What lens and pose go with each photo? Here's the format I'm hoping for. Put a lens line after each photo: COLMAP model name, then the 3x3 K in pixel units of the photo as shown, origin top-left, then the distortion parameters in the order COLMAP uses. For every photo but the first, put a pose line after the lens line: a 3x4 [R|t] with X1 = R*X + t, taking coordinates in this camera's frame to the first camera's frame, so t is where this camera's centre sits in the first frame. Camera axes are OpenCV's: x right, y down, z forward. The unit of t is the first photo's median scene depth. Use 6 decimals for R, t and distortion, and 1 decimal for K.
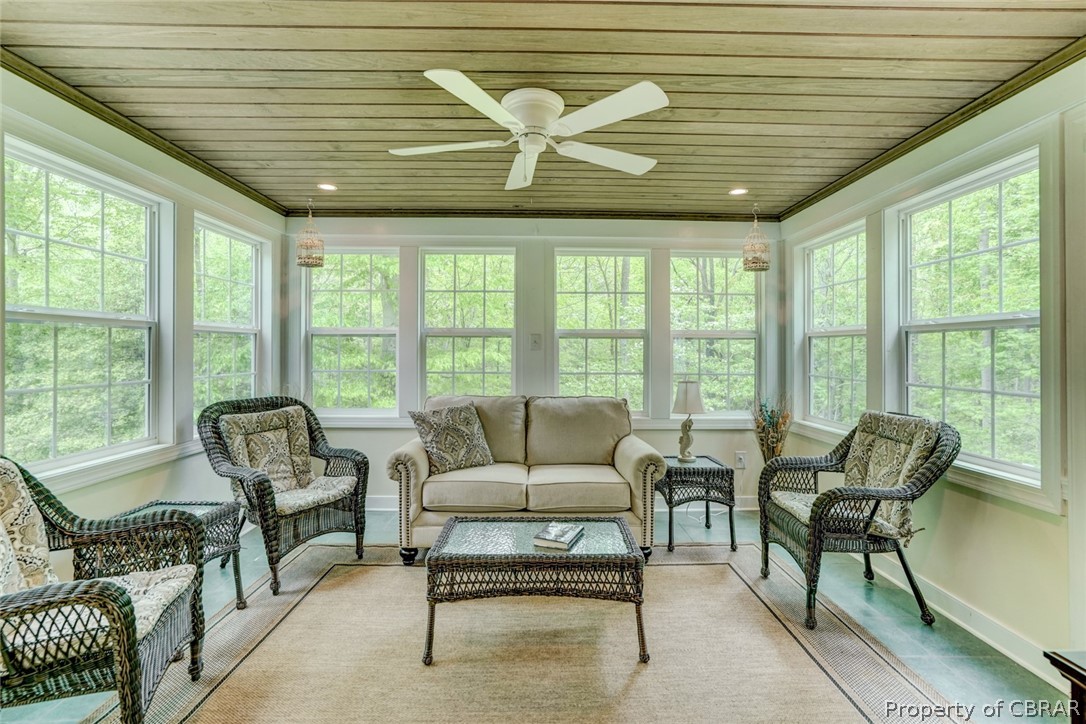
lens RADIAL K [[501.9, 0, 545.2], [0, 501.9, 357.0], [0, 0, 1]] dist [0.000598, 0.000184]
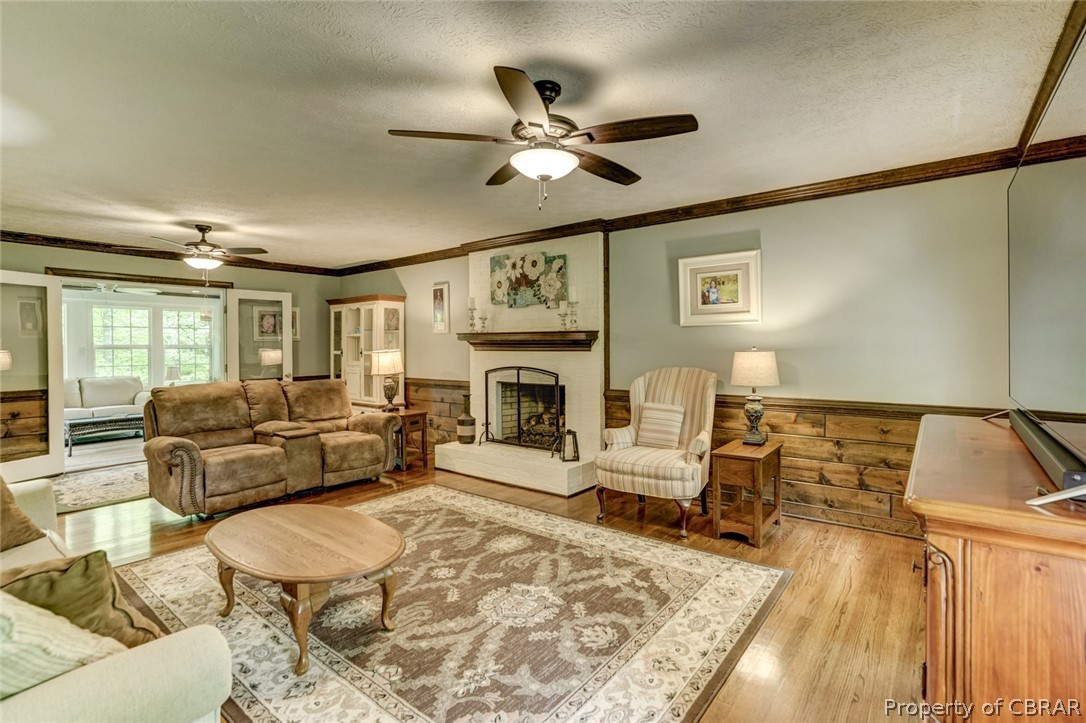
lens RADIAL K [[501.9, 0, 544.9], [0, 501.9, 353.8], [0, 0, 1]] dist [0.000598, 0.000184]
pose [[0.627483, -0.014624, 0.778493, -0.425719], [0.008747, 0.999893, 0.011733, -0.026860], [-0.778581, -0.000553, 0.627543, -1.730459]]
